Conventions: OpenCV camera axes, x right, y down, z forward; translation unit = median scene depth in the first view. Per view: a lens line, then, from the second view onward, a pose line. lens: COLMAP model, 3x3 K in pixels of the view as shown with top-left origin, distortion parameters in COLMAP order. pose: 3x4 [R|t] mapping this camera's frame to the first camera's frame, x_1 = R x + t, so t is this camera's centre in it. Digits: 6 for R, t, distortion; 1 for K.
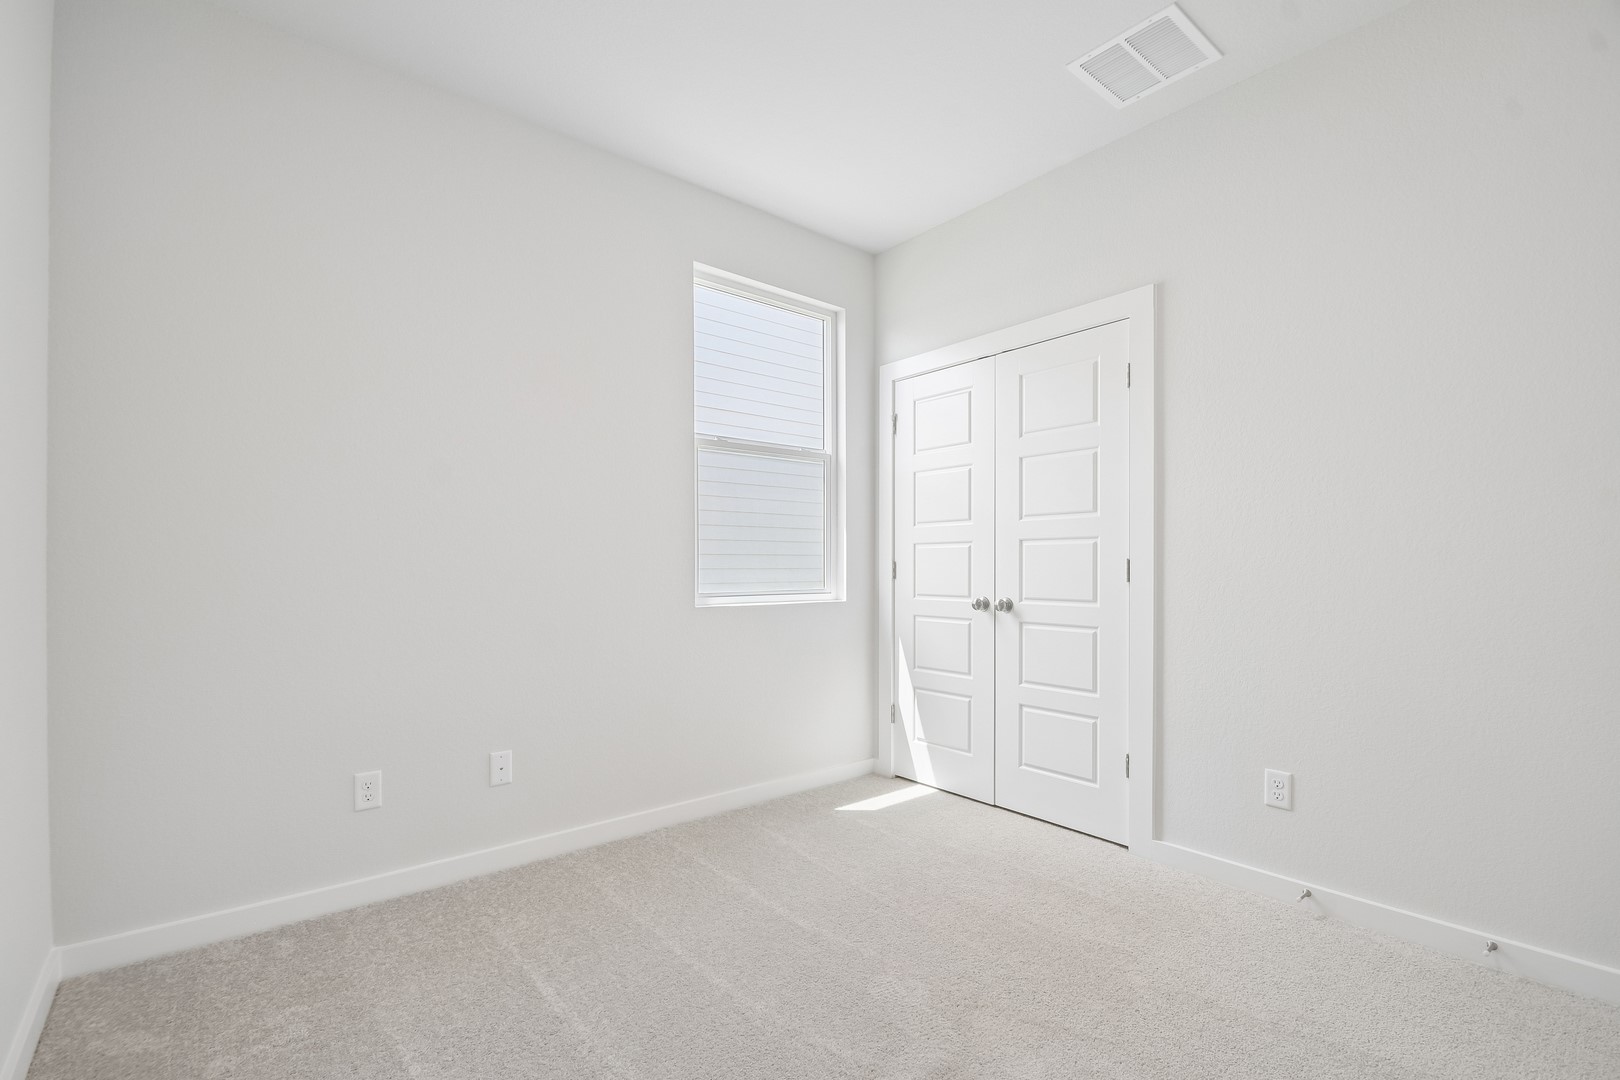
lens RADIAL K [[709.3, 0, 812.4], [0, 709.3, 567.1], [0, 0, 1]] dist [0.002785, -0.015023]
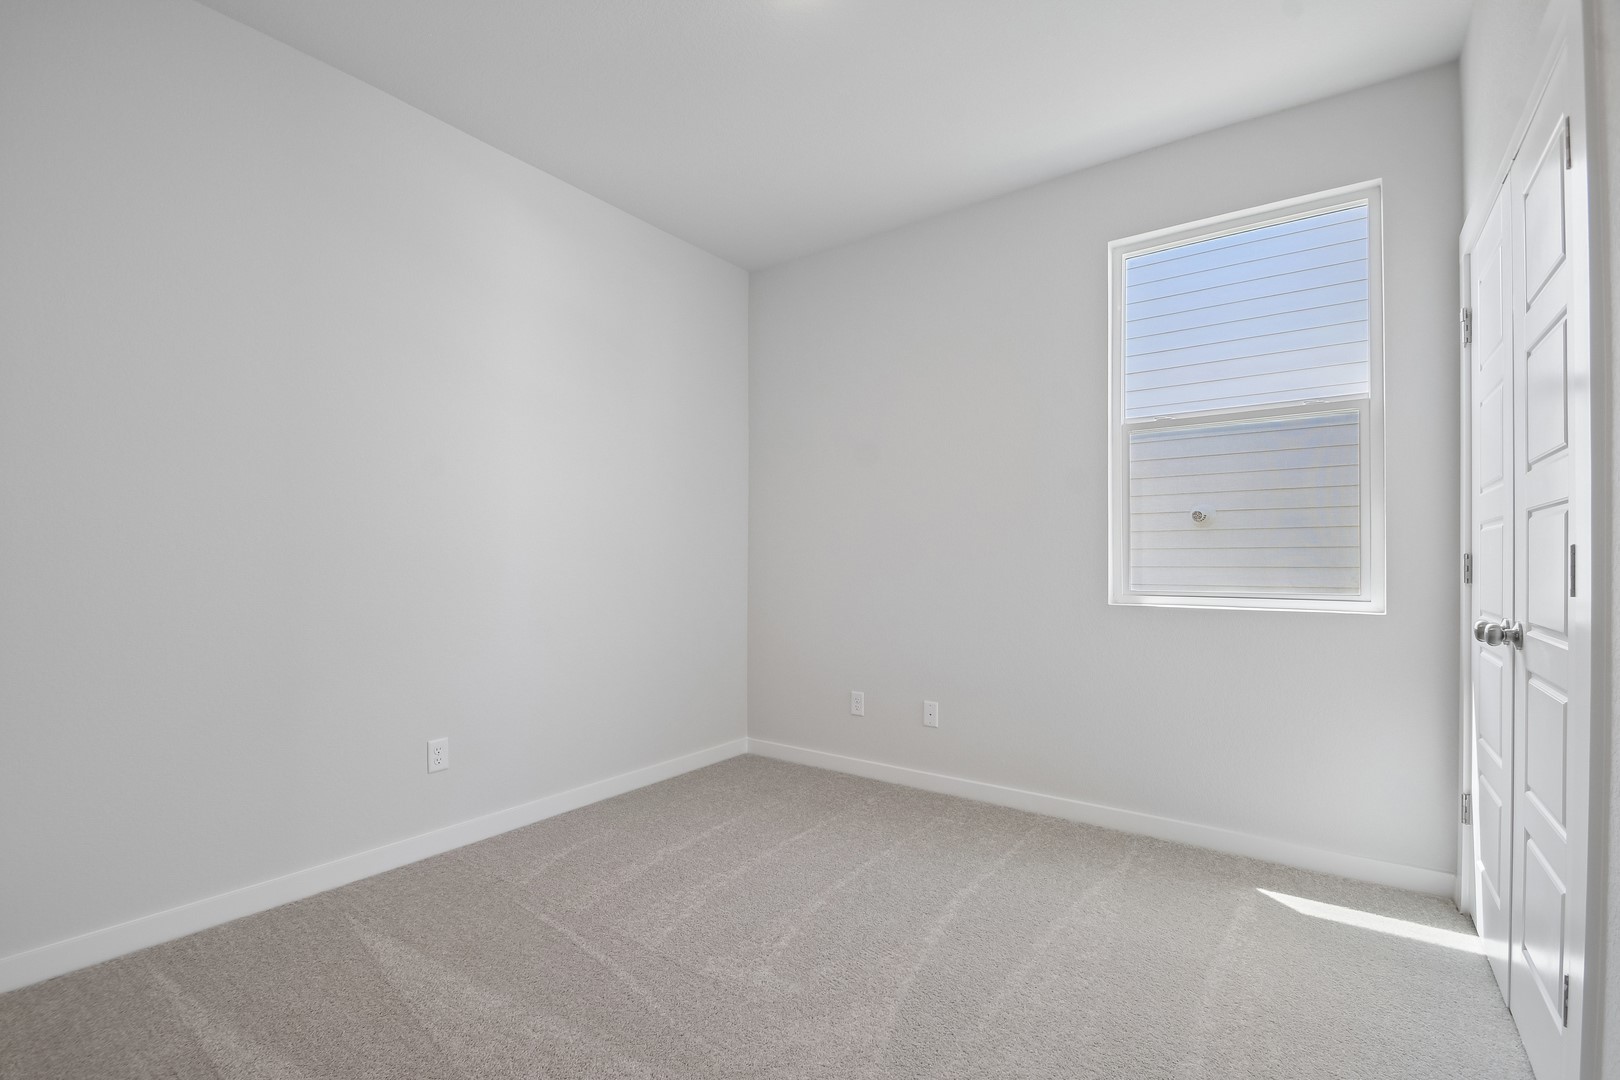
lens RADIAL K [[742.8, 0, 803.0], [0, 742.8, 550.9], [0, 0, 1]] dist [0.003432, -0.017691]
pose [[0.229158, -0.010163, -0.973336, 0.706312], [-0.000350, 0.999945, -0.010523, -0.004715], [0.973389, 0.002752, 0.229141, 0.371262]]
